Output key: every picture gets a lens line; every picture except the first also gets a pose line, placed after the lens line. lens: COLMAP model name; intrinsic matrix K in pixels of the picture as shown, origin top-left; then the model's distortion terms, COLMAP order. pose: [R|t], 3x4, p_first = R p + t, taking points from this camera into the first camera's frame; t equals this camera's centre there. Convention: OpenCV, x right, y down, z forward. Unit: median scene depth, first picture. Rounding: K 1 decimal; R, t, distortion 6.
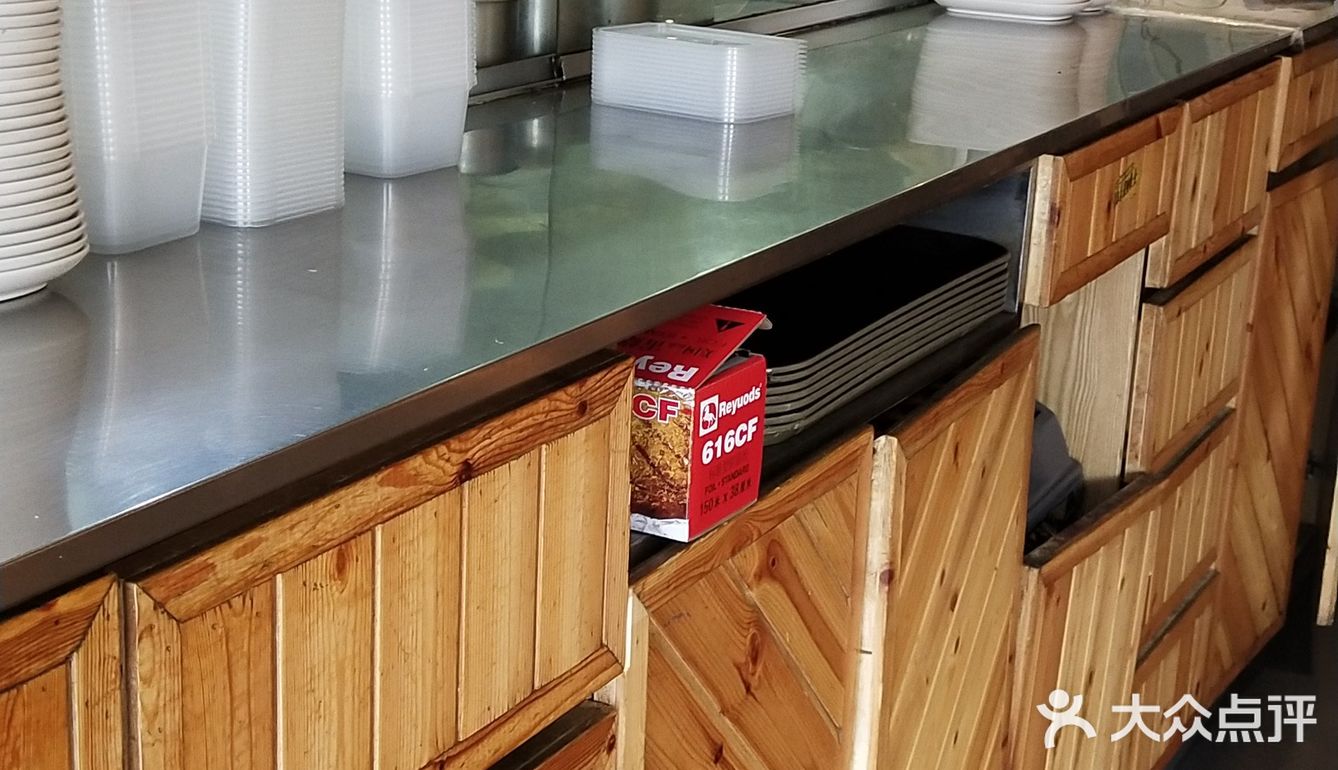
lens RADIAL K [[2215.0, 0, 669.4], [0, 2215.0, 429.2], [0, 0, 1]] dist [0.160212, -0.823961]
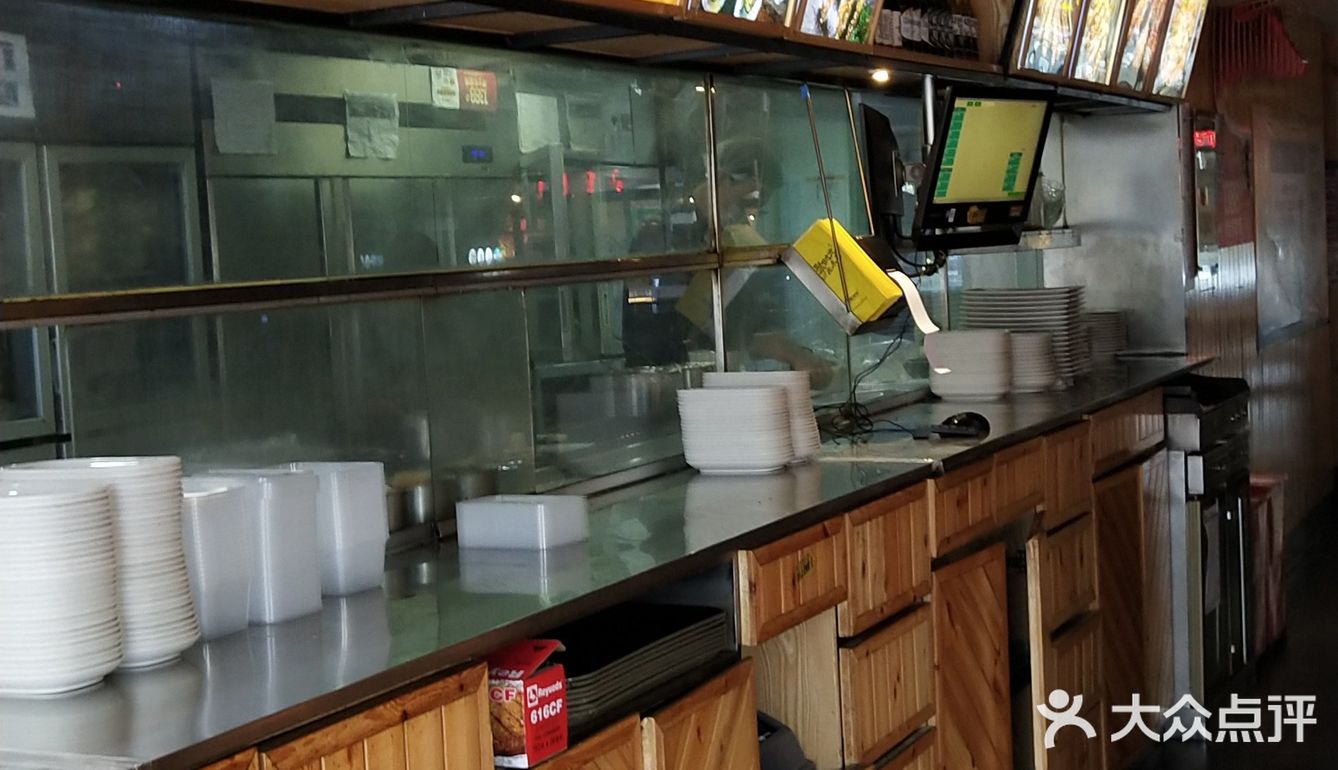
lens RADIAL K [[2215.8, 0, 670.8], [0, 2215.8, 319.9], [0, 0, 1]] dist [0.067139, -0.751089]
pose [[0.993272, -0.096538, 0.063961, 0.036608], [0.109949, 0.959562, -0.259136, 0.152412], [-0.036358, 0.264425, 0.963721, -0.711000]]
